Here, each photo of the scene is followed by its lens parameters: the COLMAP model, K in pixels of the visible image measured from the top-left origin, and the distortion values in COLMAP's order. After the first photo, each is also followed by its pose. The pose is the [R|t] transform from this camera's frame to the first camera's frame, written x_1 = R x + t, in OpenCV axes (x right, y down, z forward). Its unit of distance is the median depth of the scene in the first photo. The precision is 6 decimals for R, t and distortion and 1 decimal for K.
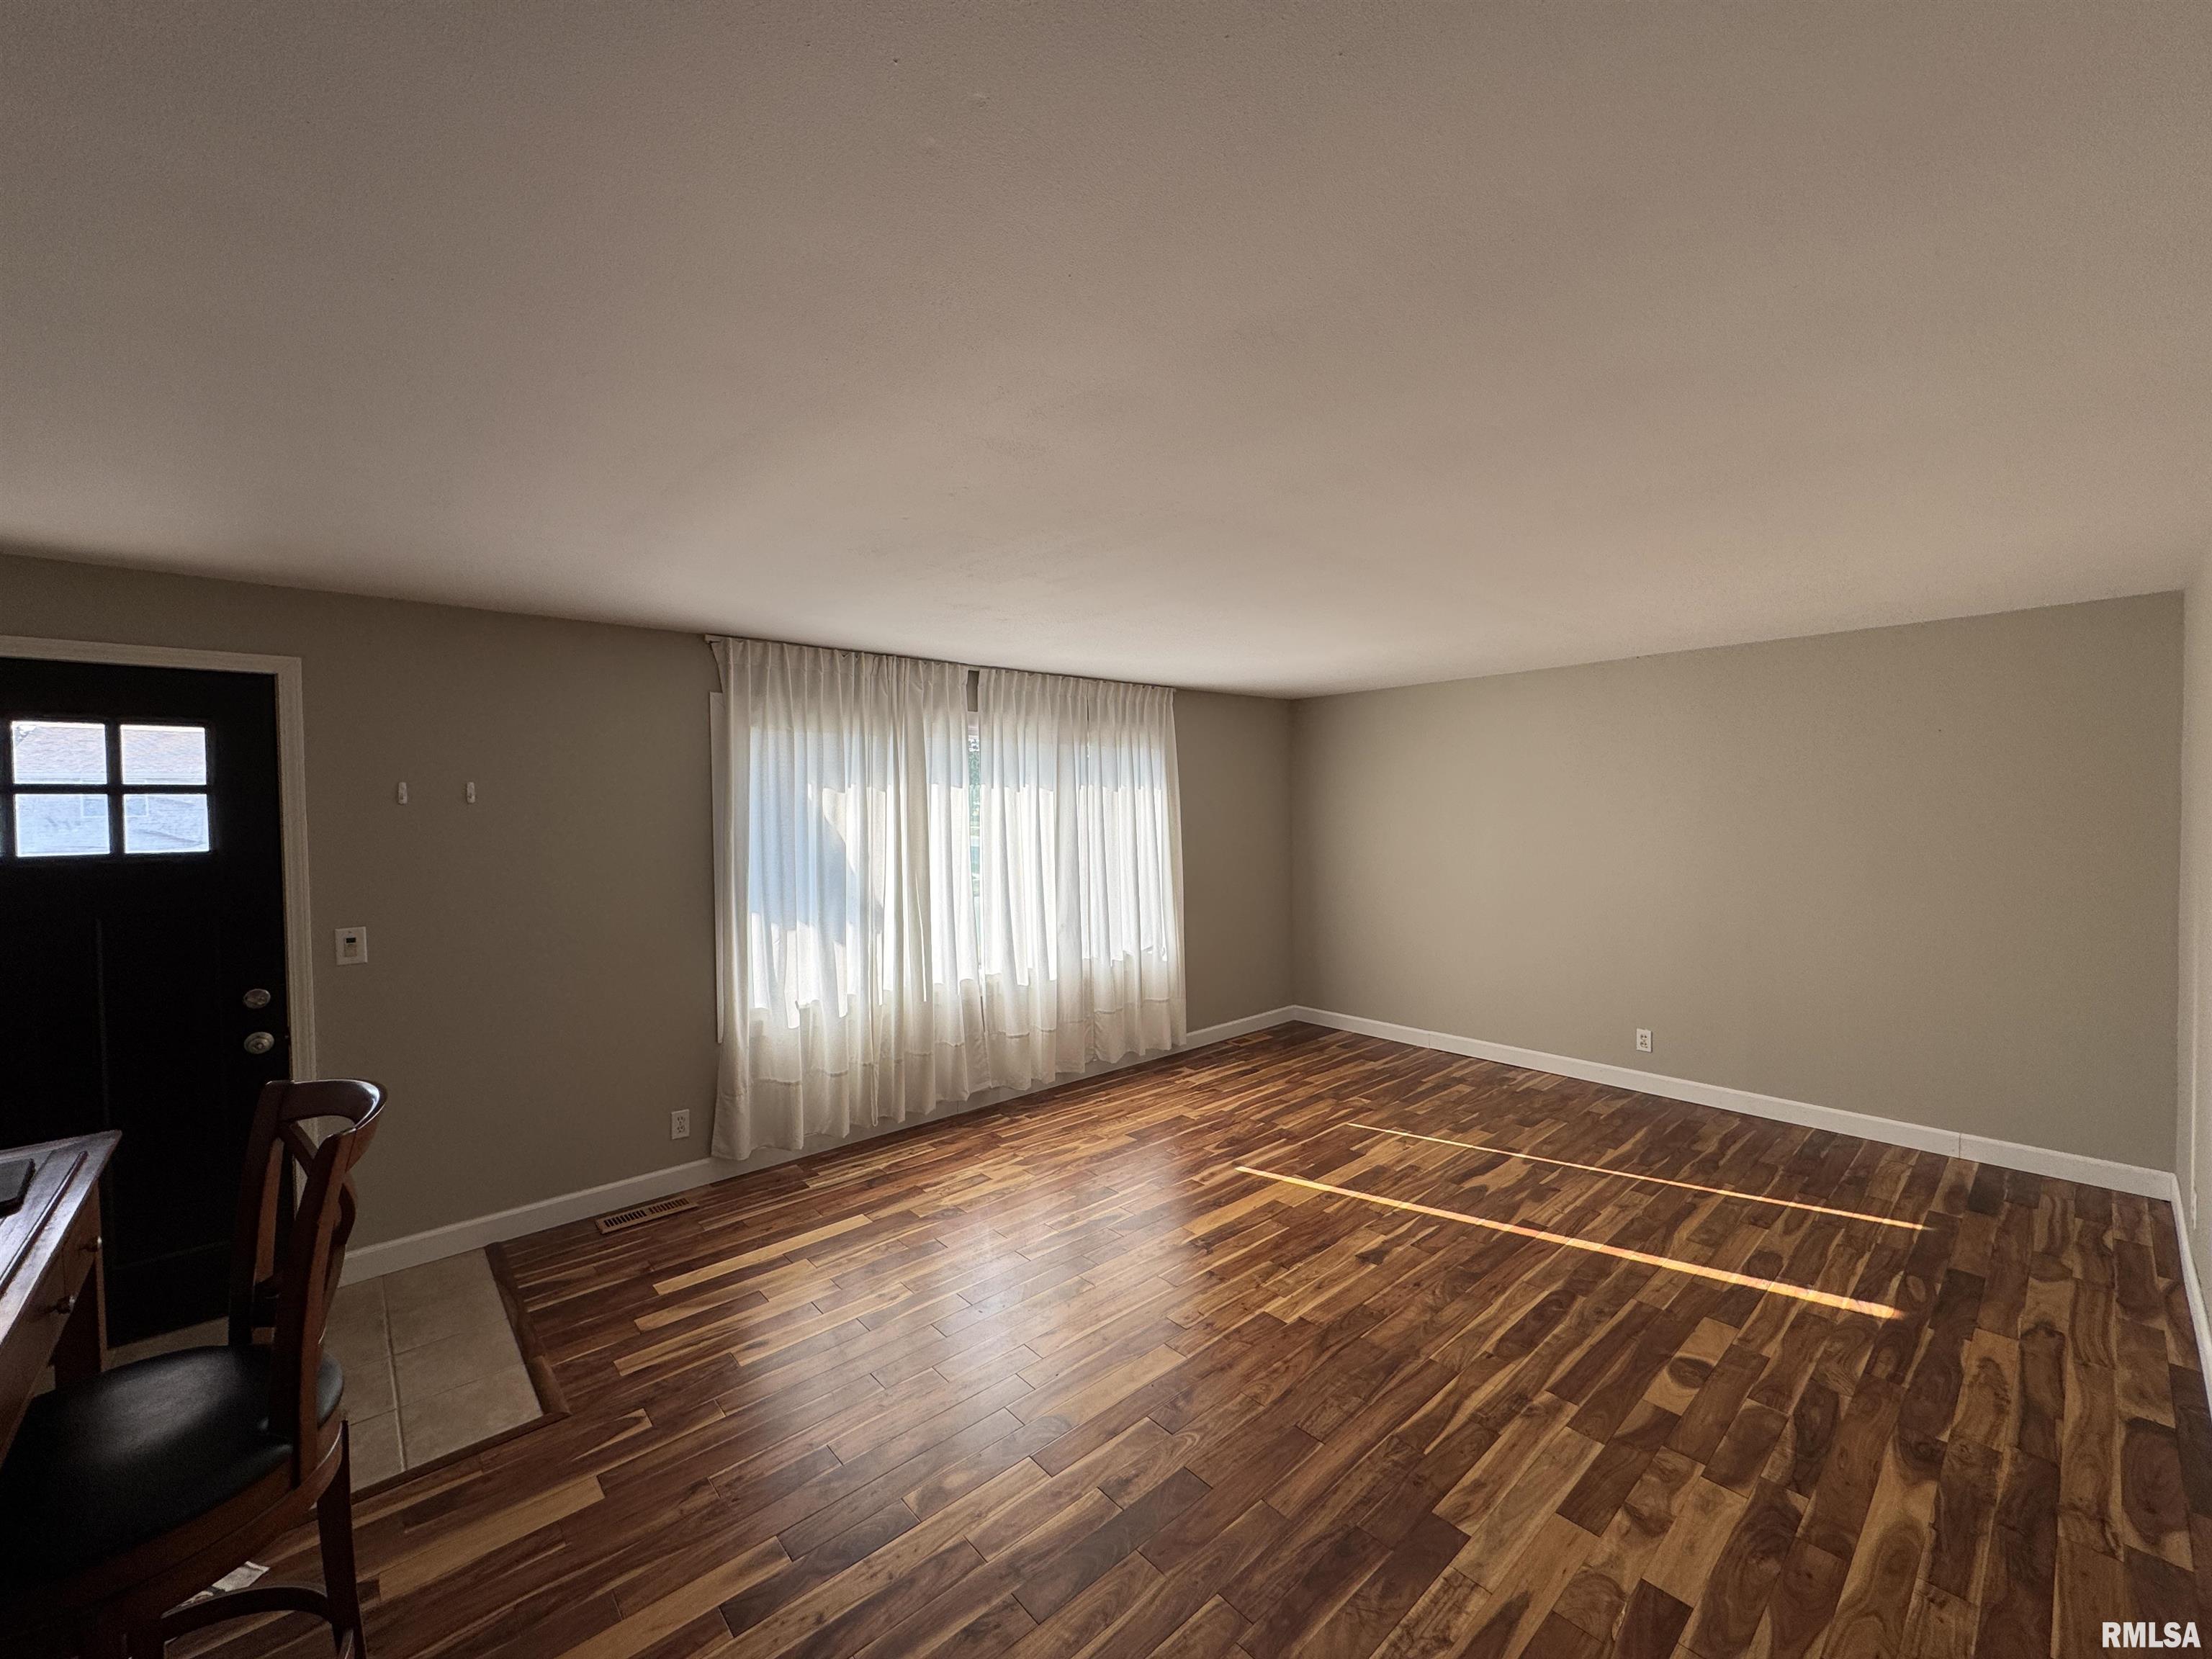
lens RADIAL K [[881.4, 0, 1105.1], [0, 881.4, 836.5], [0, 0, 1]] dist [0.000573, -0.000112]
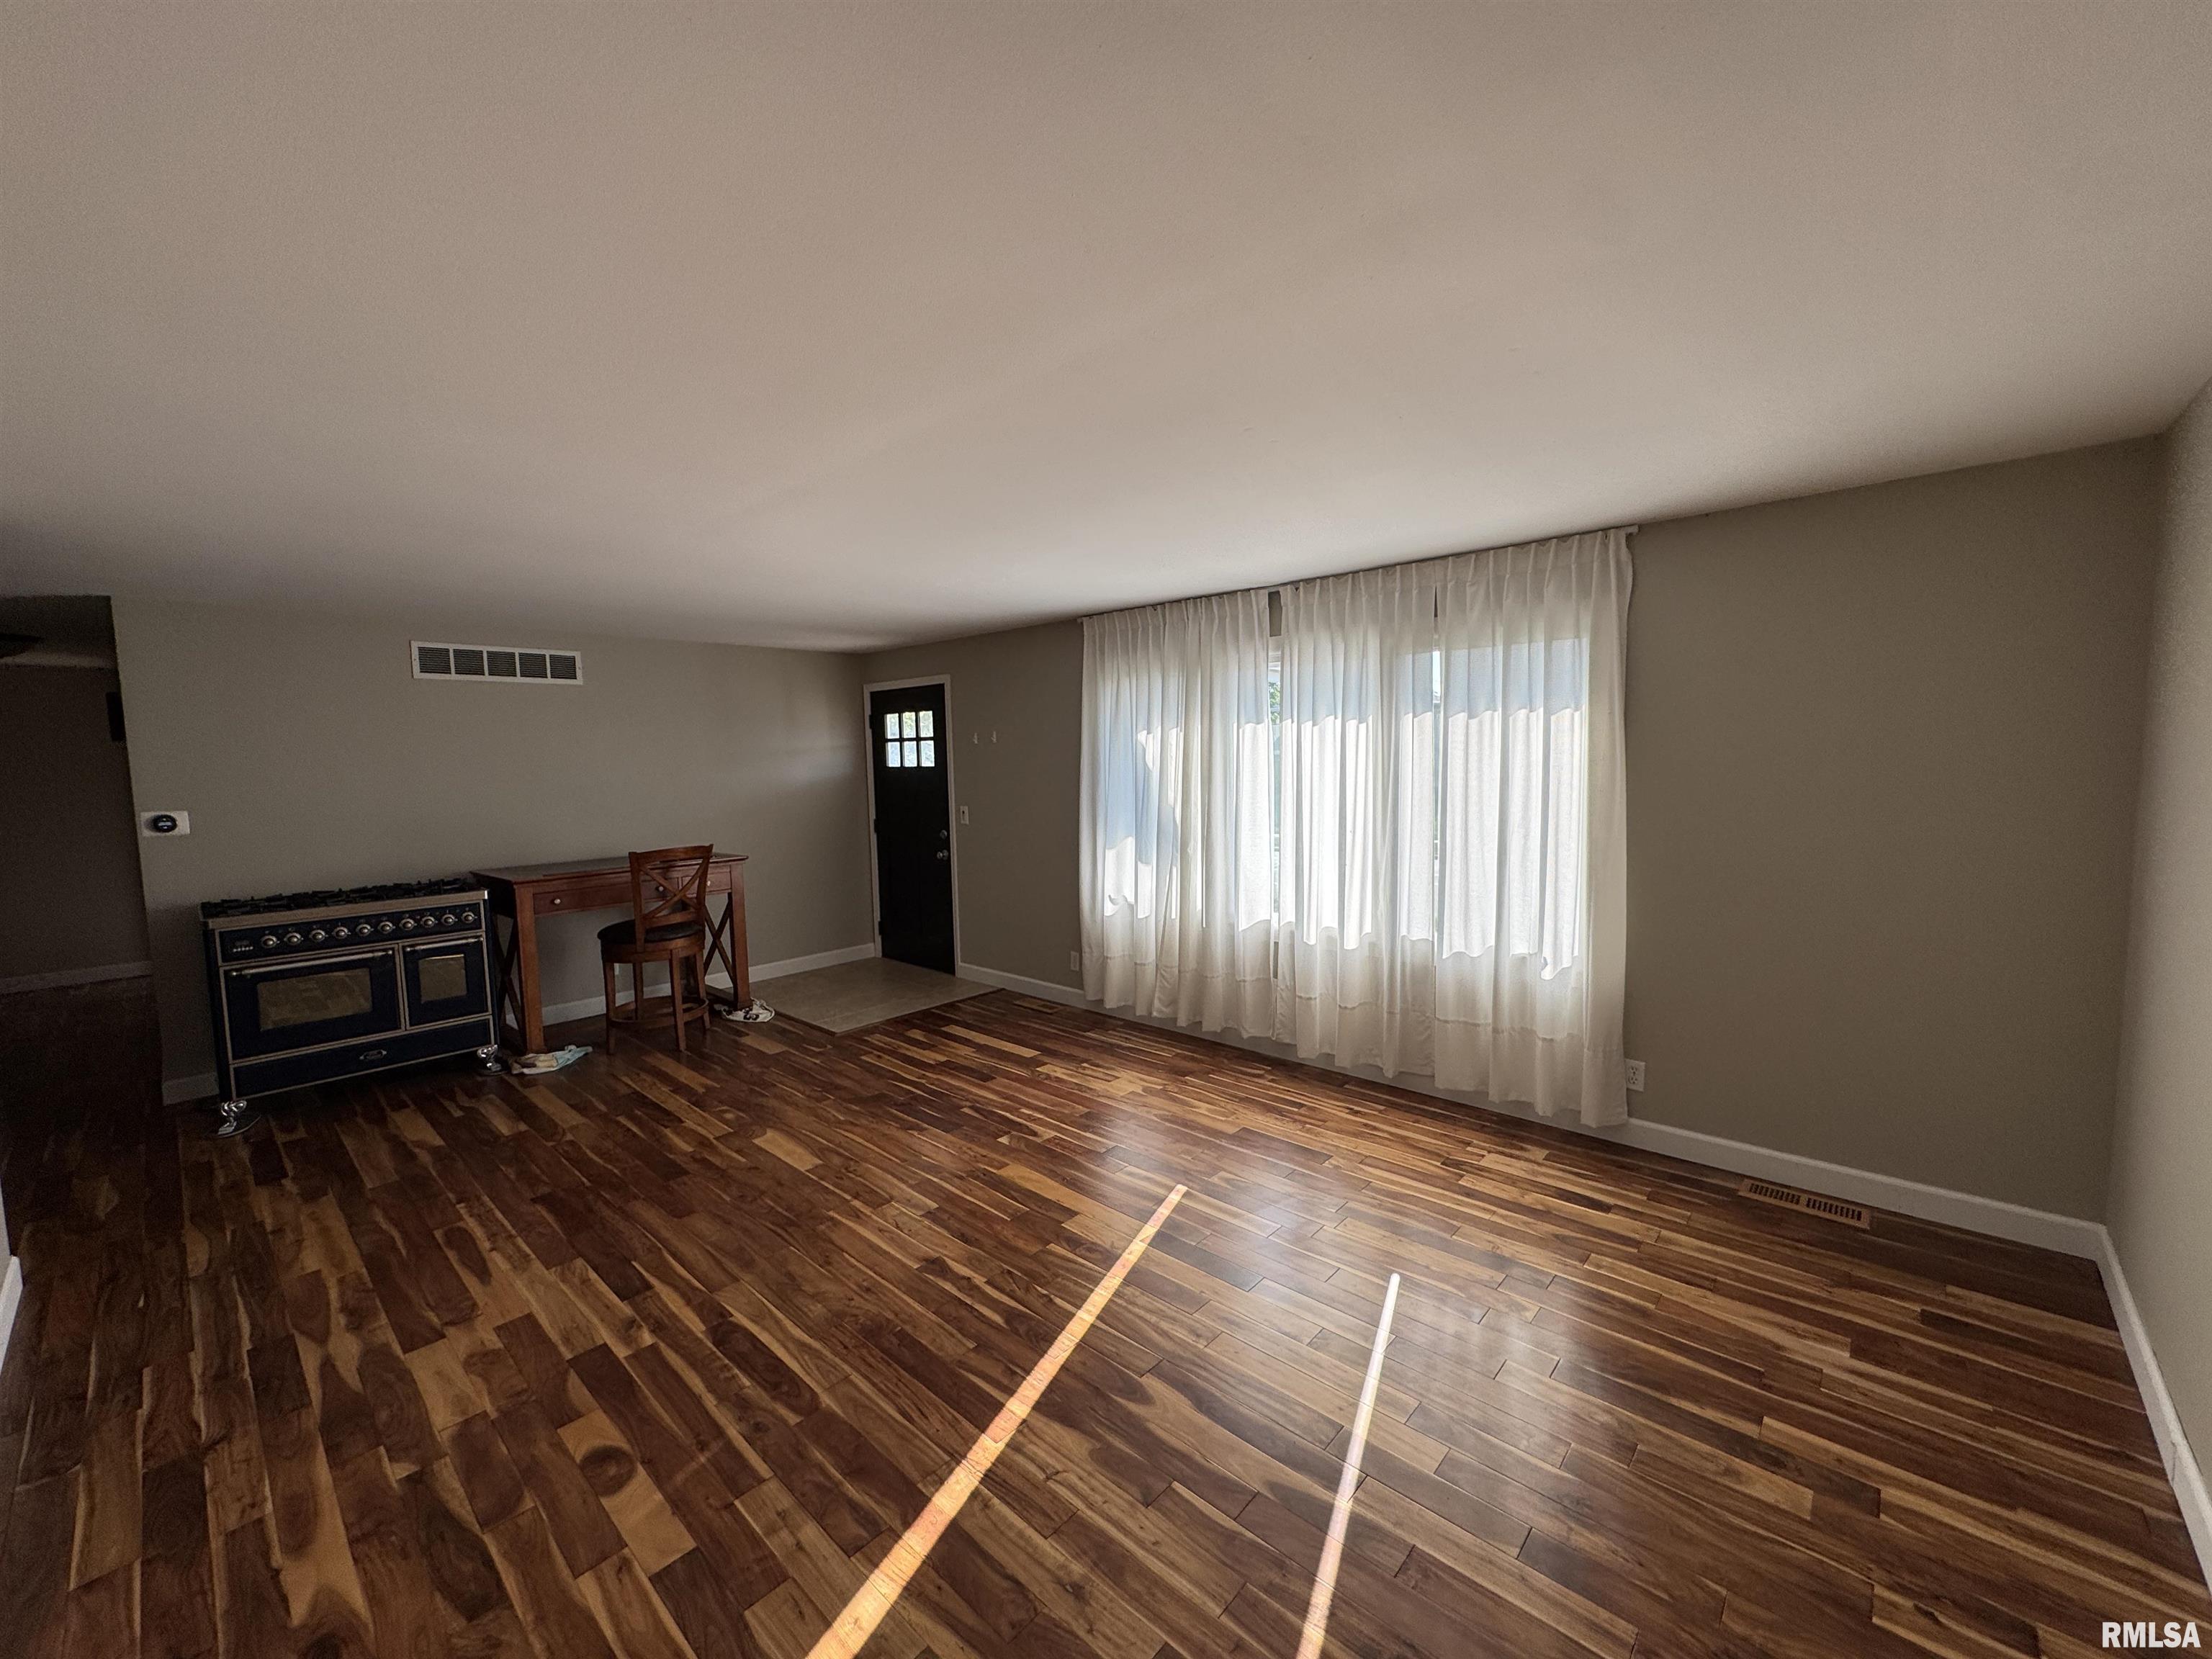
lens RADIAL K [[881.4, 0, 1104.6], [0, 881.4, 822.3], [0, 0, 1]] dist [0.000573, -0.000112]
pose [[0.101553, 0.085648, -0.991136, 0.967199], [-0.014429, 0.996309, 0.084617, -0.028223], [0.994725, 0.005708, 0.102414, 0.911357]]
